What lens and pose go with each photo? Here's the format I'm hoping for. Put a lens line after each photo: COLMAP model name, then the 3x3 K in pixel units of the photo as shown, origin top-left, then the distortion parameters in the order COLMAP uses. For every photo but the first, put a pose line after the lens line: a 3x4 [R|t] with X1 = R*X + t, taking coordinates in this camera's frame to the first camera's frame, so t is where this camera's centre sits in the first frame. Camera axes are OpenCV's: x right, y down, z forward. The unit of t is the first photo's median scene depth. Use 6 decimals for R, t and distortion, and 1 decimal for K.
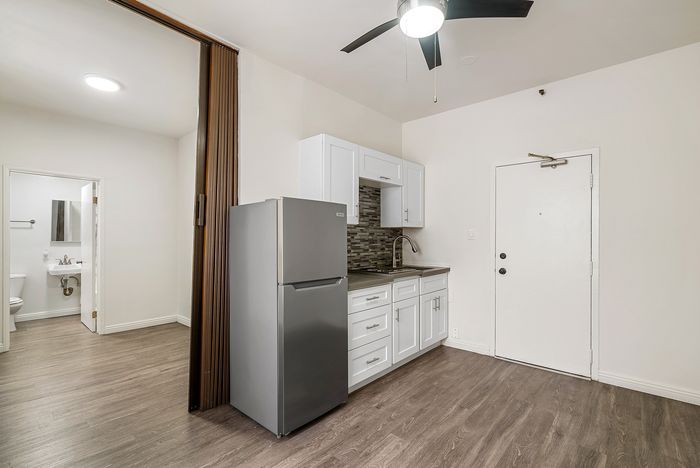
lens RADIAL K [[335.0, 0, 351.0], [0, 335.0, 238.9], [0, 0, 1]] dist [0.000761, 0.000044]
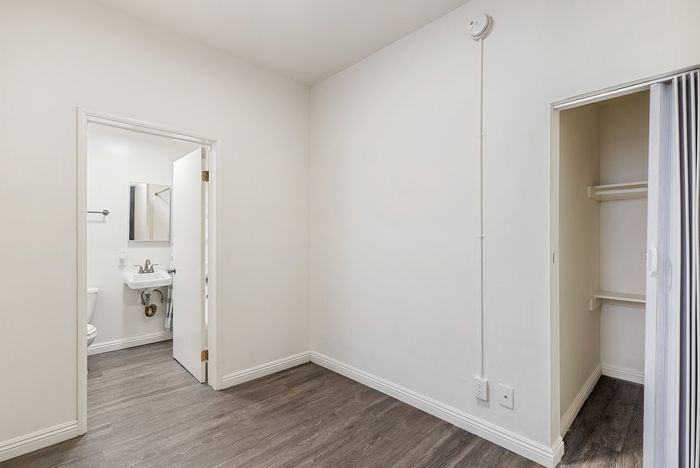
lens RADIAL K [[335.0, 0, 348.3], [0, 335.0, 234.7], [0, 0, 1]] dist [0.000761, 0.000044]
pose [[0.996975, -0.004292, -0.077607, -0.388139], [0.004045, 0.999986, -0.003337, -0.000195], [0.077620, 0.003013, 0.996978, 0.339185]]
